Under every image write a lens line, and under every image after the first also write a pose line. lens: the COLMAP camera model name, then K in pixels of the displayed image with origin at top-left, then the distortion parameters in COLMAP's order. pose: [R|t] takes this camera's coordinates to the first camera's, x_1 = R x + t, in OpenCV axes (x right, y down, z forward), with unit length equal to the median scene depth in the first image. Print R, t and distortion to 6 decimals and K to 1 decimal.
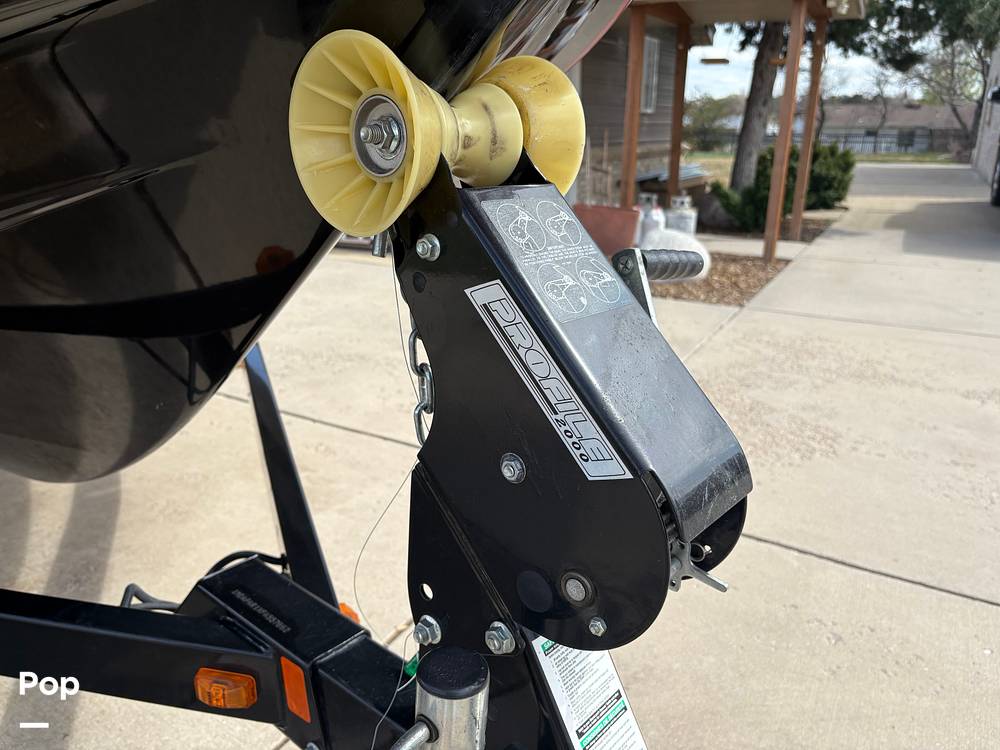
lens RADIAL K [[752.2, 0, 483.9], [0, 752.2, 375.5], [0, 0, 1]] dist [-0.000686, -0.011752]
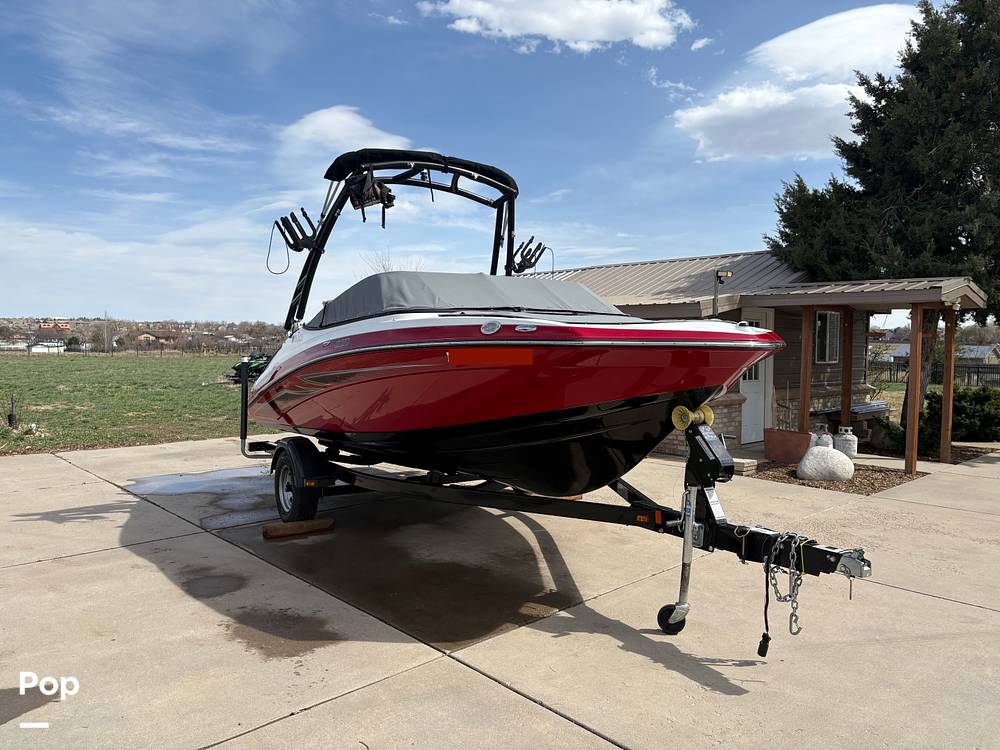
lens RADIAL K [[770.7, 0, 505.4], [0, 770.7, 379.0], [0, 0, 1]] dist [0.015426, -0.011626]
pose [[0.969229, 0.022893, -0.245094, 0.002577], [-0.089643, 0.960124, -0.264815, 0.317284], [0.229259, 0.278637, 0.932632, -1.402089]]
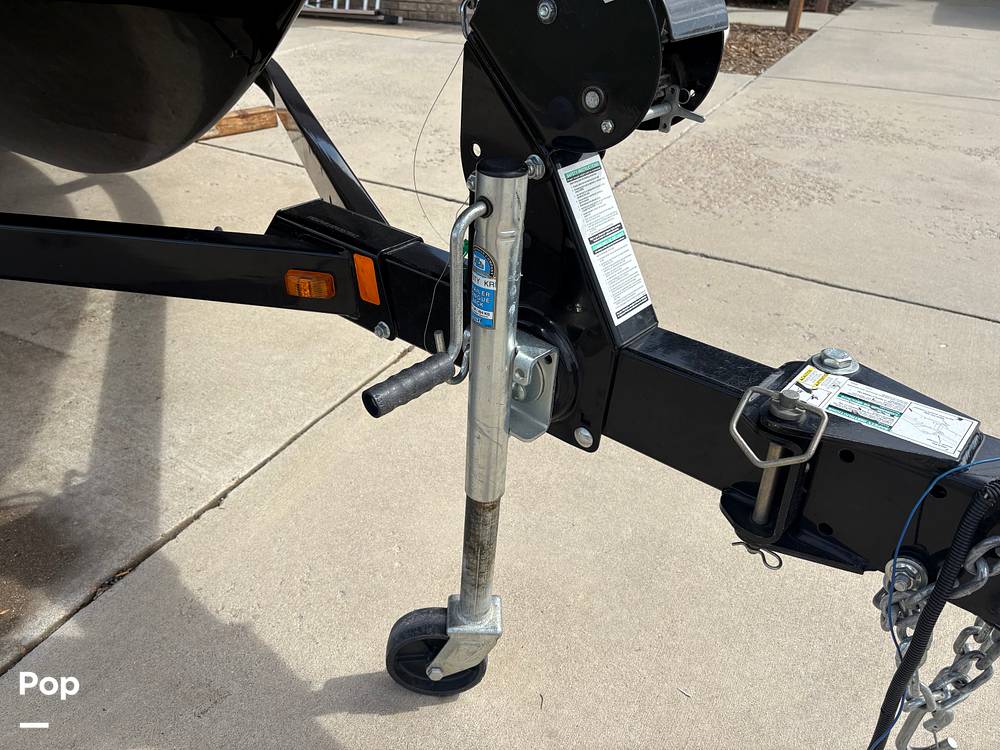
lens RADIAL K [[752.2, 0, 483.9], [0, 752.2, 375.5], [0, 0, 1]] dist [-0.000686, -0.011752]
pose [[0.999943, -0.005122, -0.009382, -0.012638], [0.007266, 0.969444, 0.245206, 0.083944], [0.007839, -0.245260, 0.969426, -0.087914]]
